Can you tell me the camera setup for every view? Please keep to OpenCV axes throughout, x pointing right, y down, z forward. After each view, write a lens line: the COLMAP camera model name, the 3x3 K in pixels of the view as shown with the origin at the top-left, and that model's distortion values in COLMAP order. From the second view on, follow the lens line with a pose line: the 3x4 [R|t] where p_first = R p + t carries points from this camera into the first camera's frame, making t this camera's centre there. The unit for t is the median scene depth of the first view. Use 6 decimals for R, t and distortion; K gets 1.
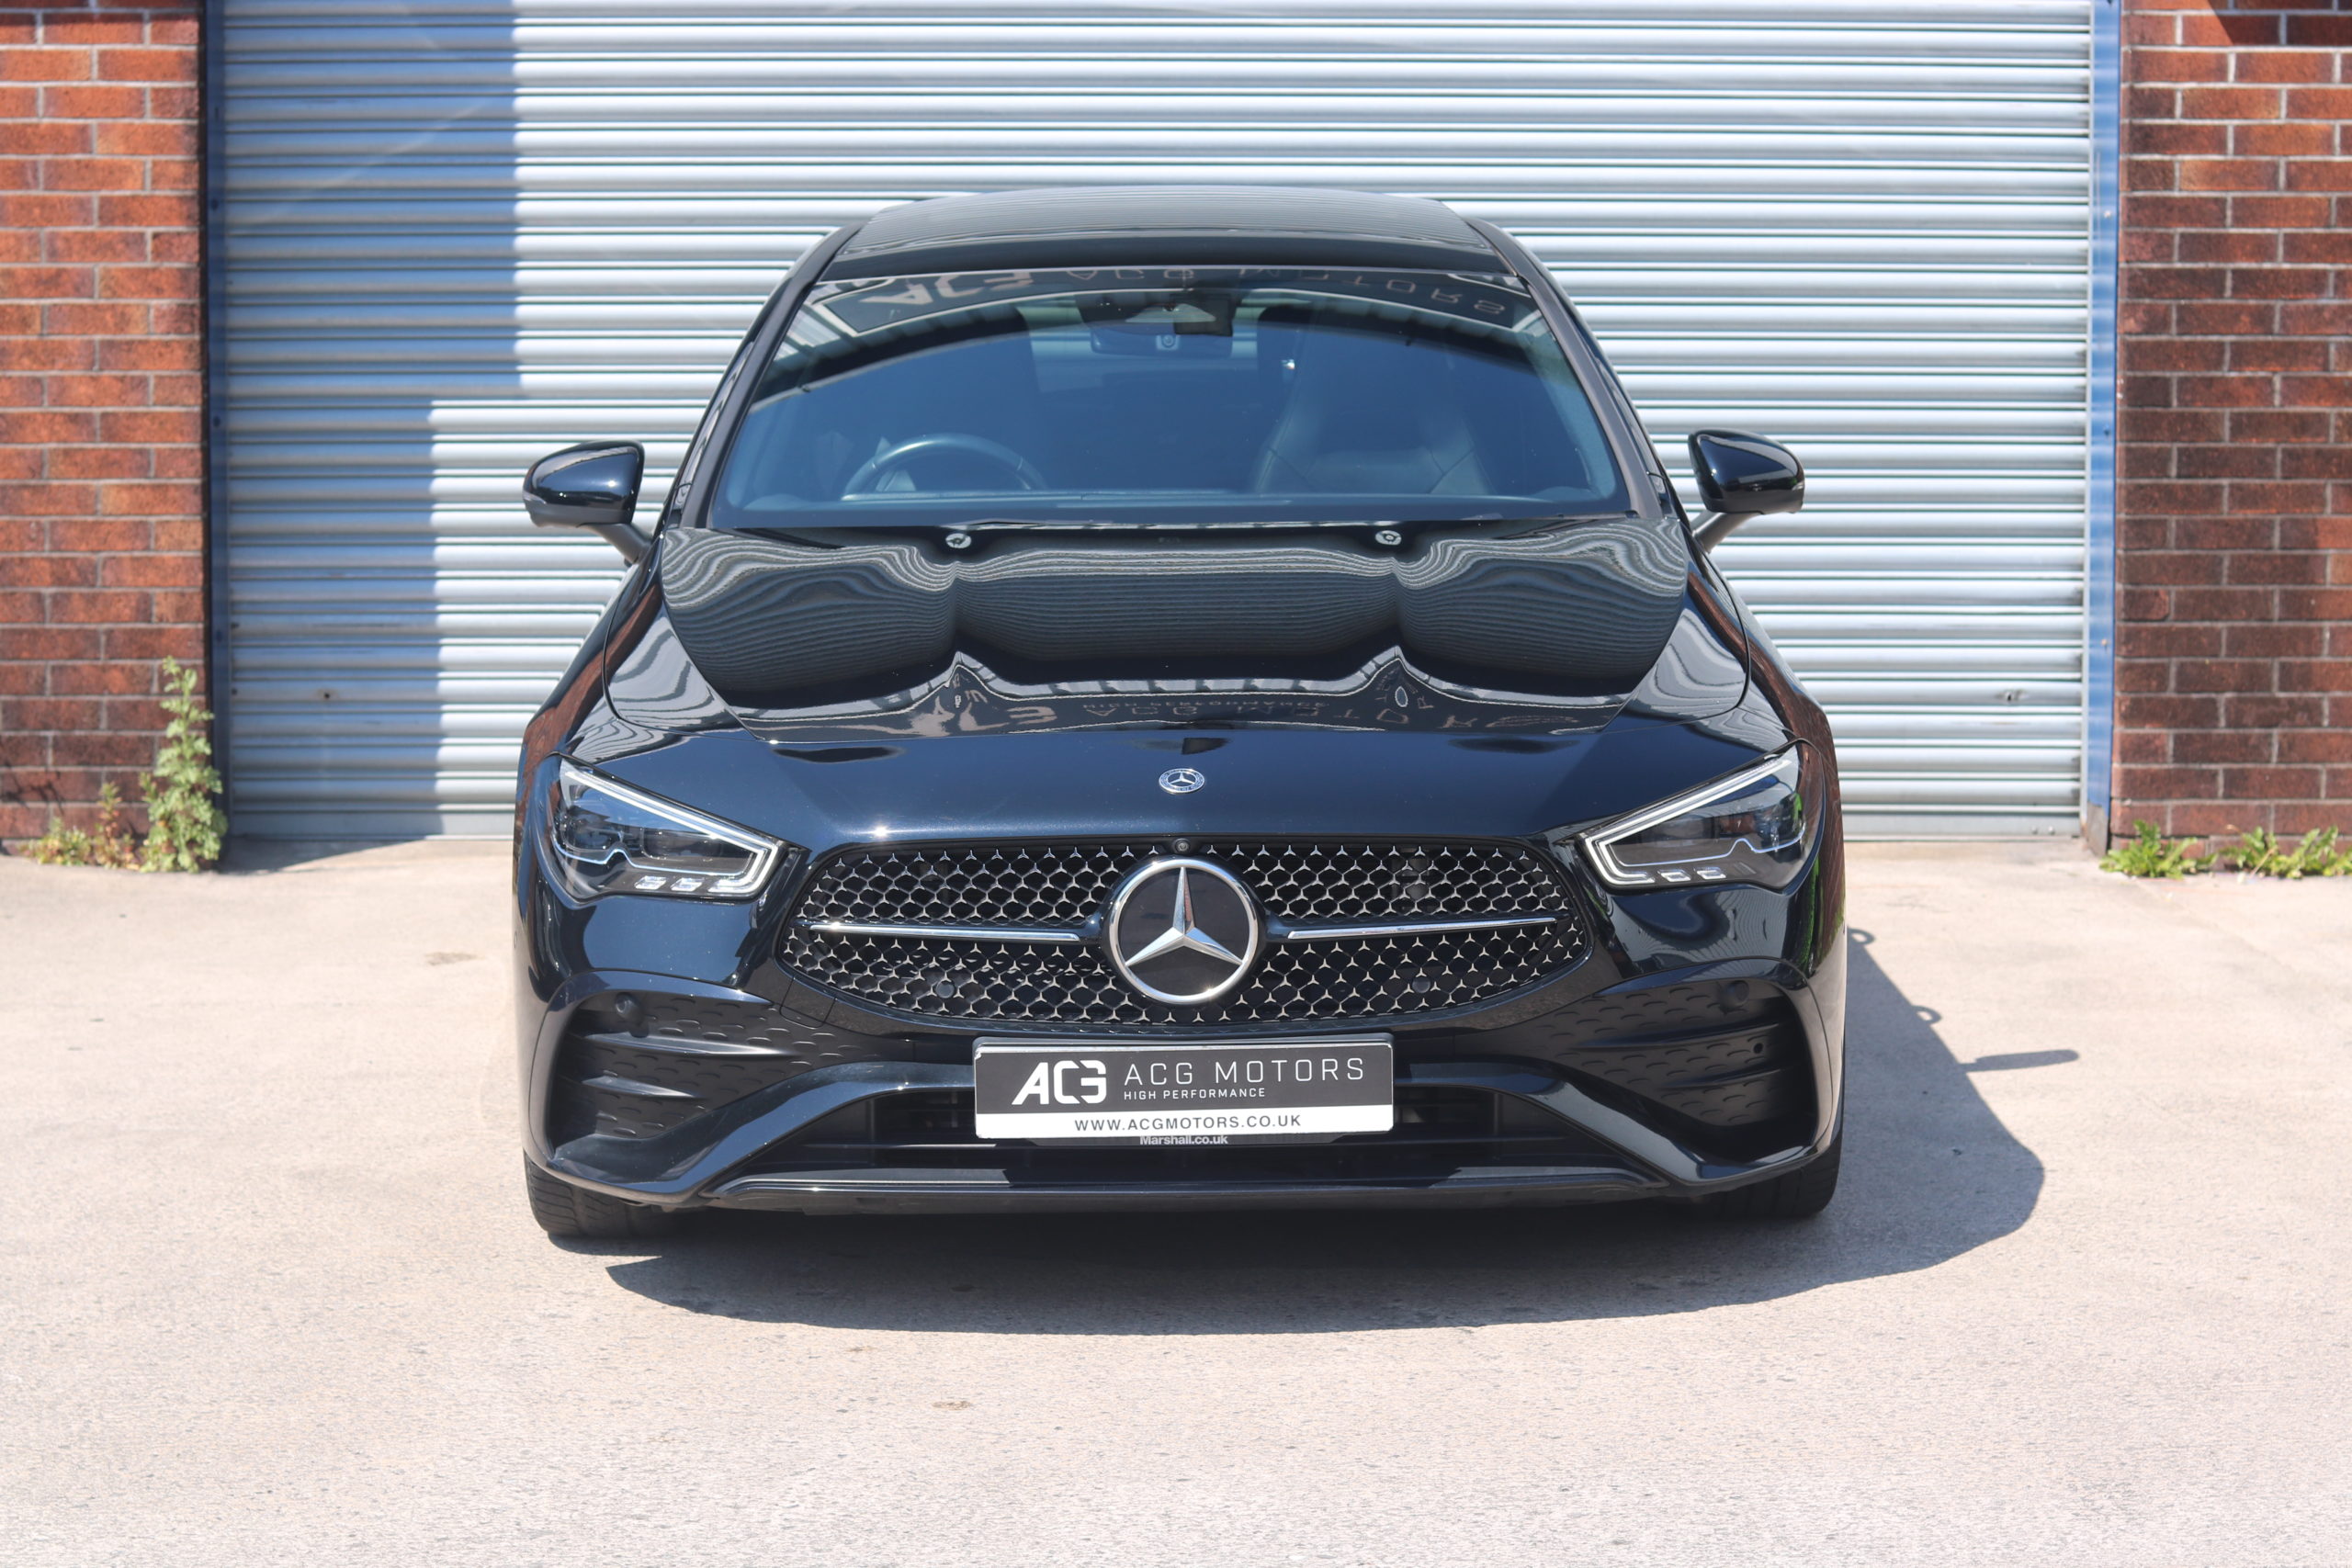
lens RADIAL K [[5520.3, 0, 1176.0], [0, 5520.3, 784.0], [0, 0, 1]] dist [-0.062486, -0.307764]
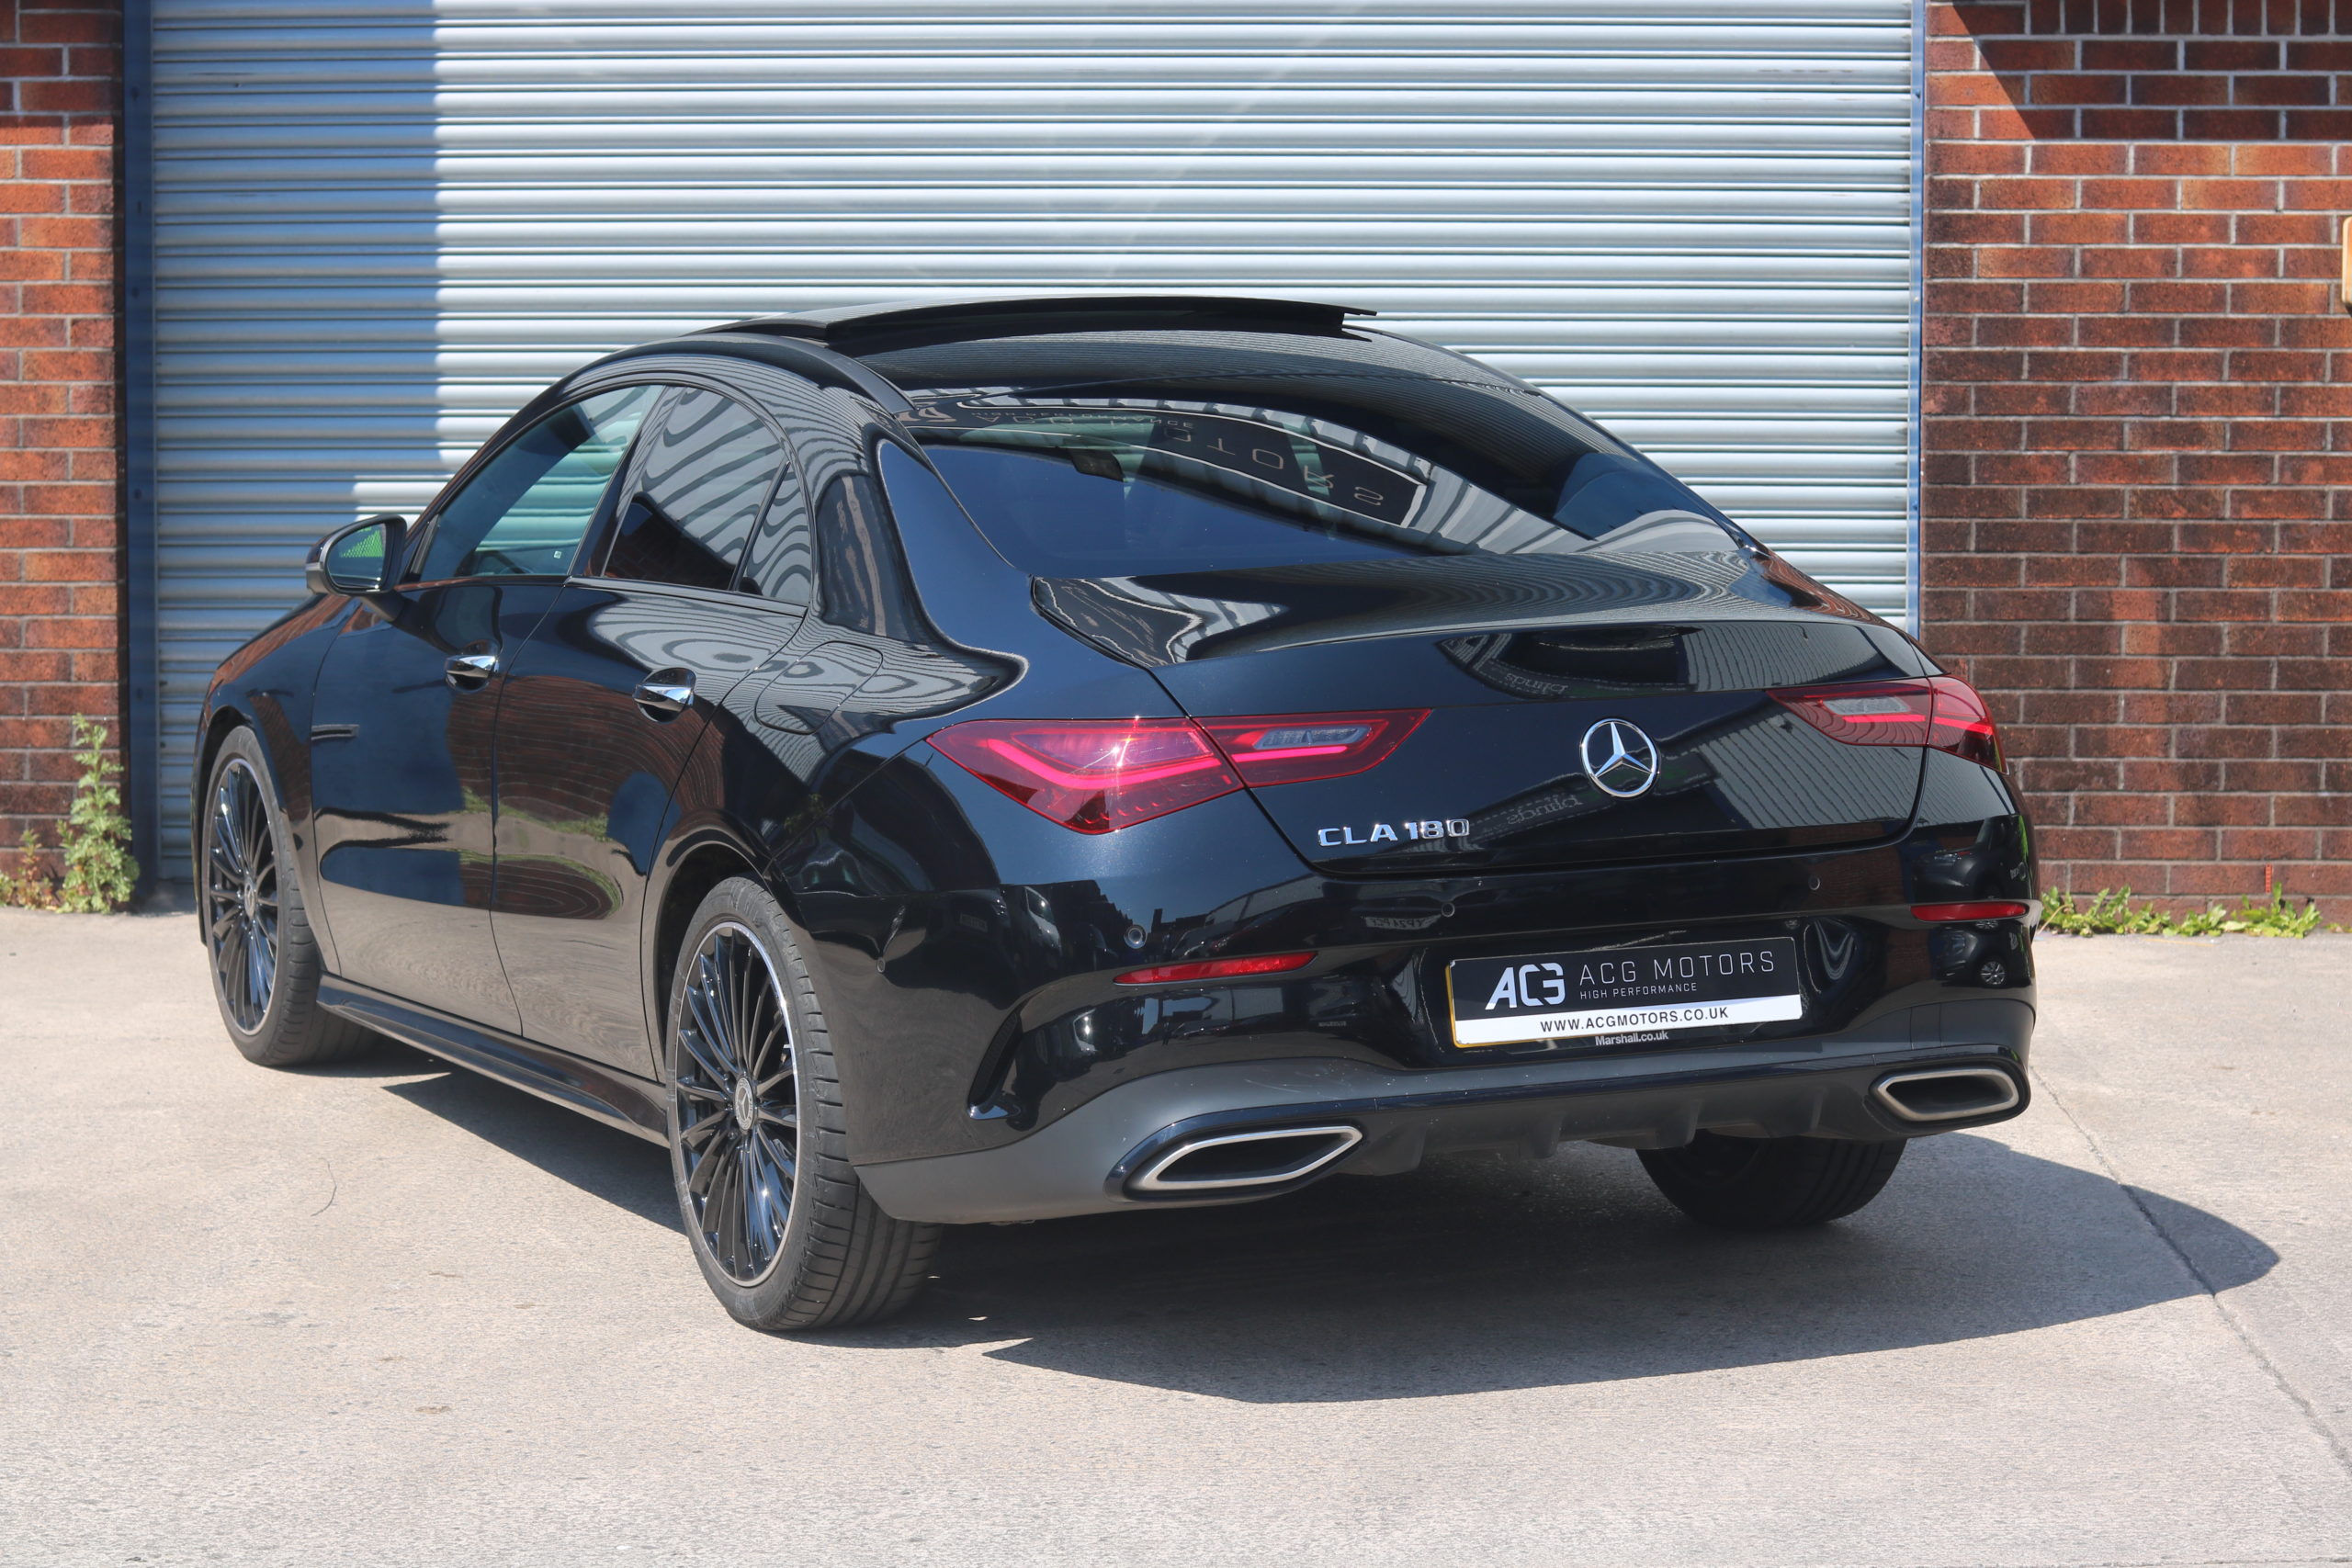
lens RADIAL K [[5520.3, 0, 1176.0], [0, 5520.3, 784.0], [0, 0, 1]] dist [-0.062486, -0.307764]
pose [[0.997045, 0.006337, -0.076559, 0.111353], [-0.006756, 0.999964, -0.005211, -0.005044], [0.076524, 0.005713, 0.997051, -0.056025]]
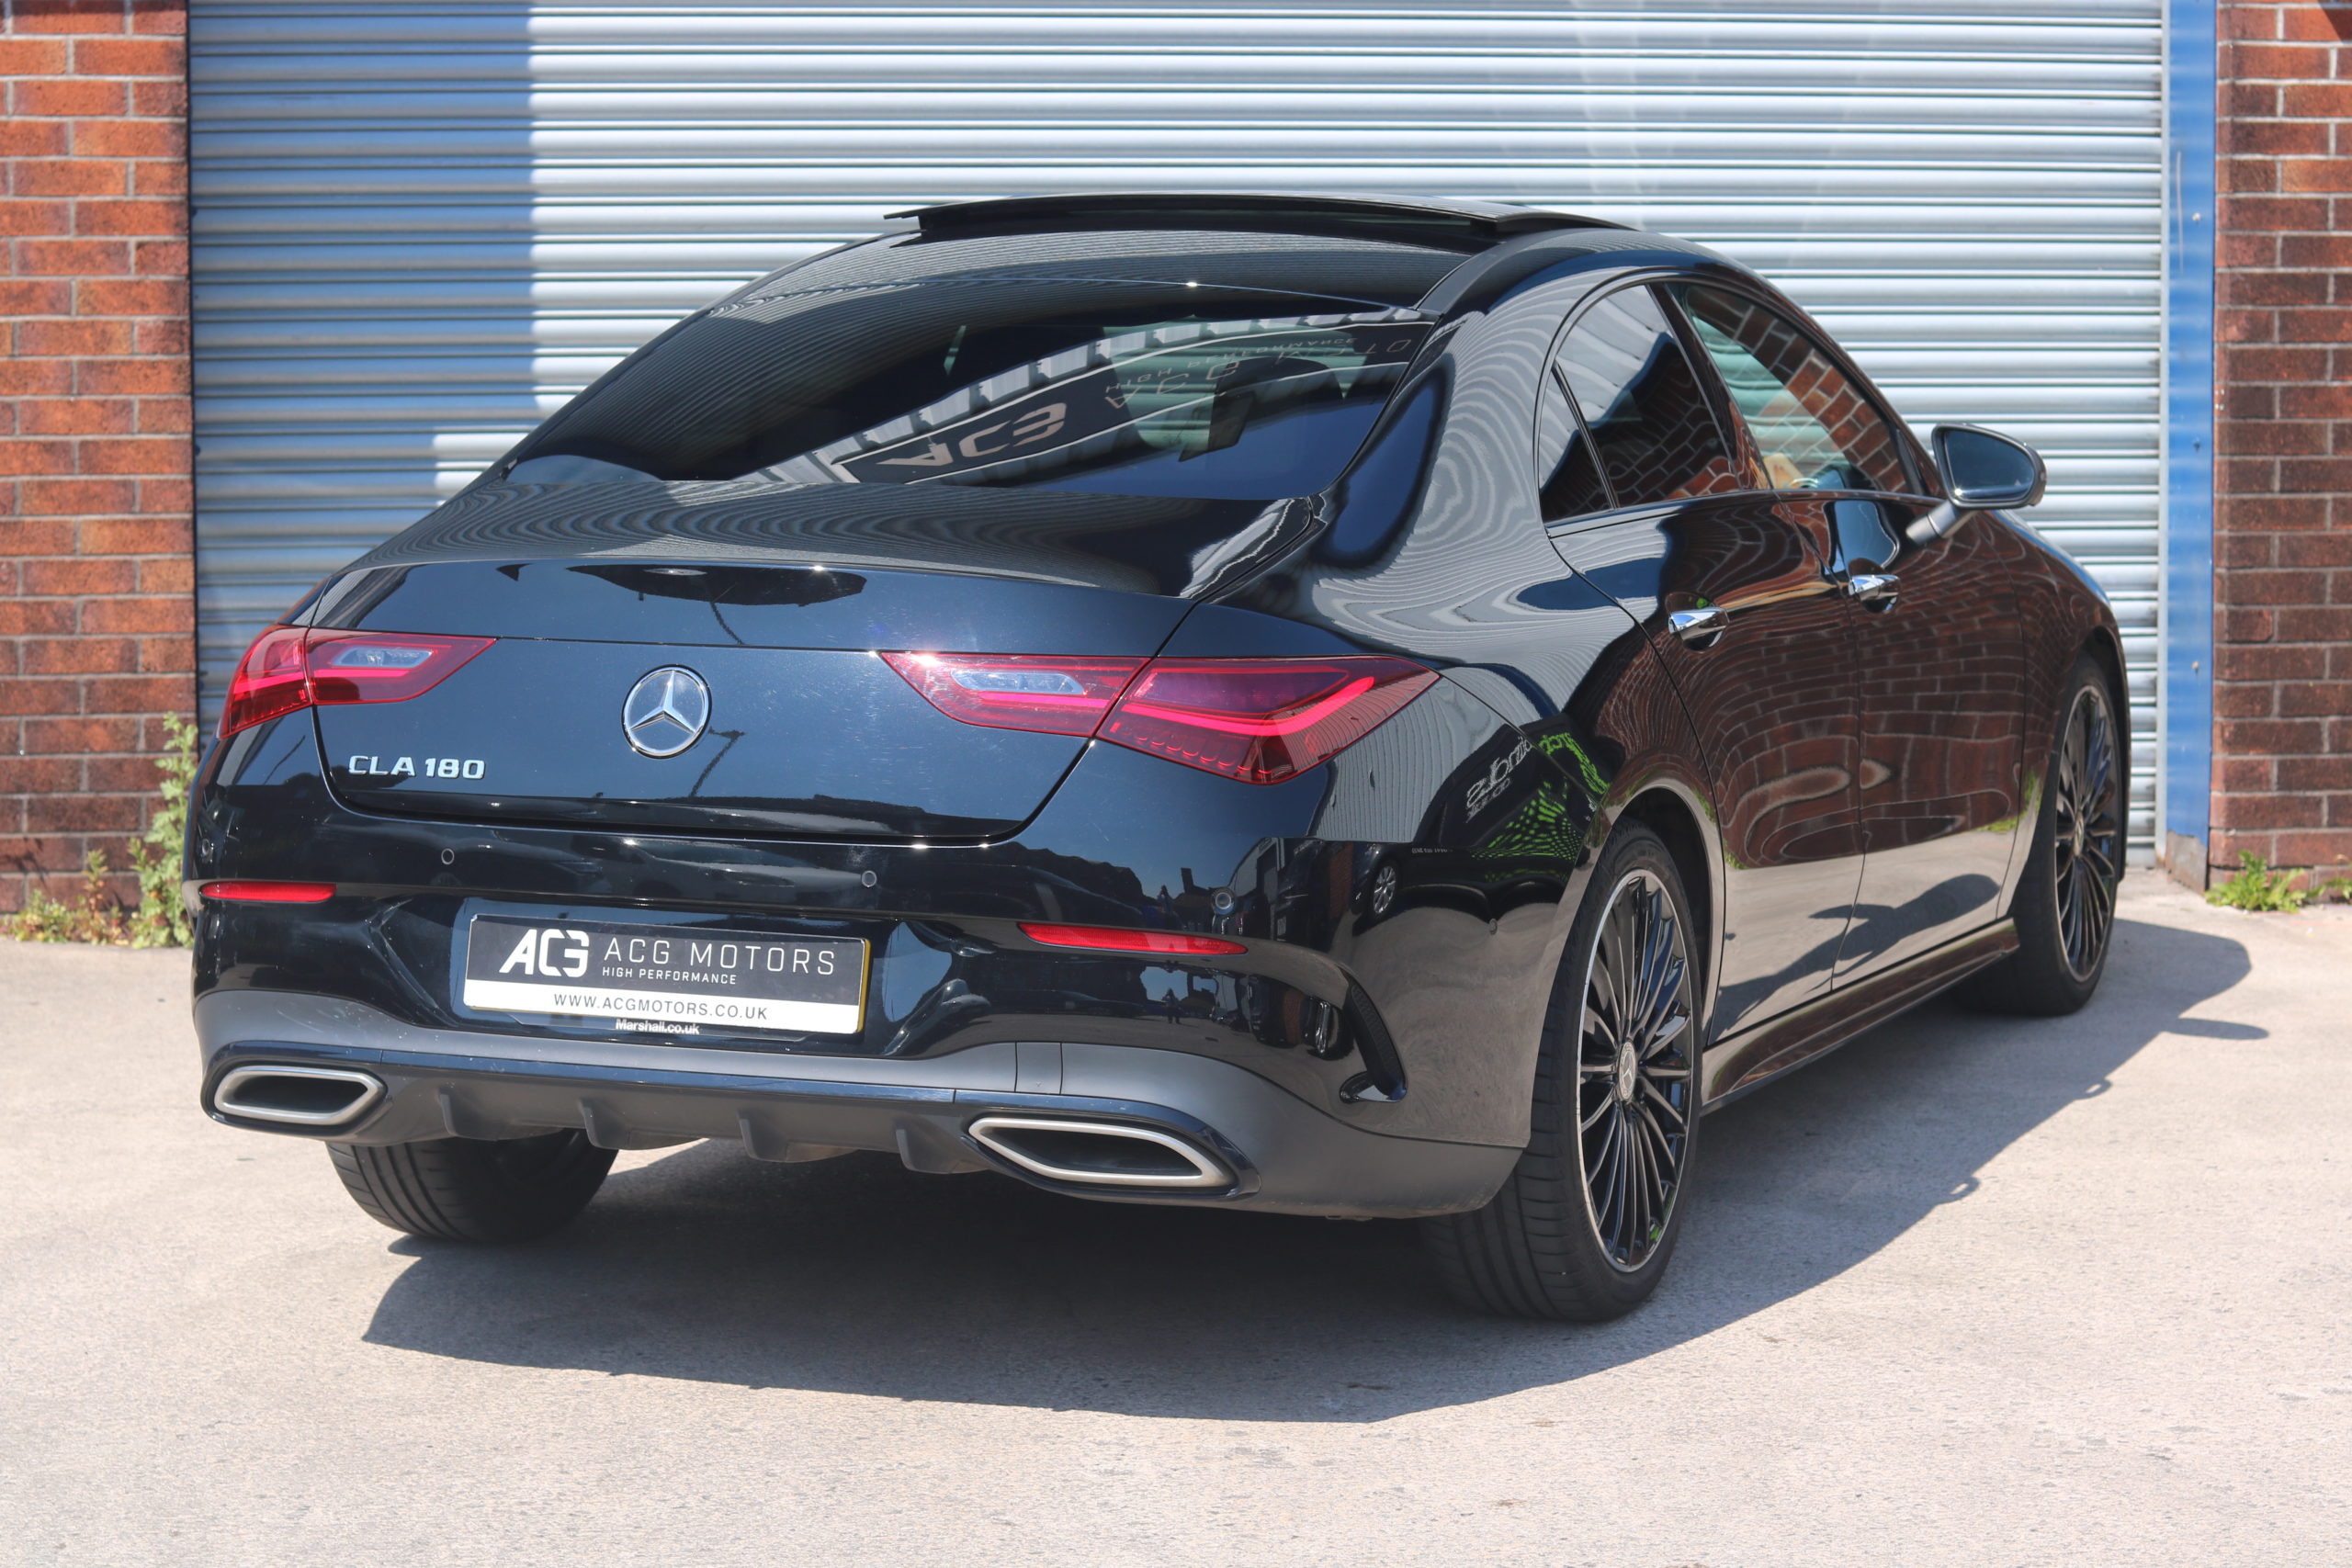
lens RADIAL K [[5520.3, 0, 1176.0], [0, 5520.3, 784.0], [0, 0, 1]] dist [-0.062486, -0.307764]
pose [[0.991084, -0.016114, 0.132261, -0.136099], [0.016215, 0.999868, 0.000314, -0.008446], [-0.132249, 0.001833, 0.991215, 0.078982]]
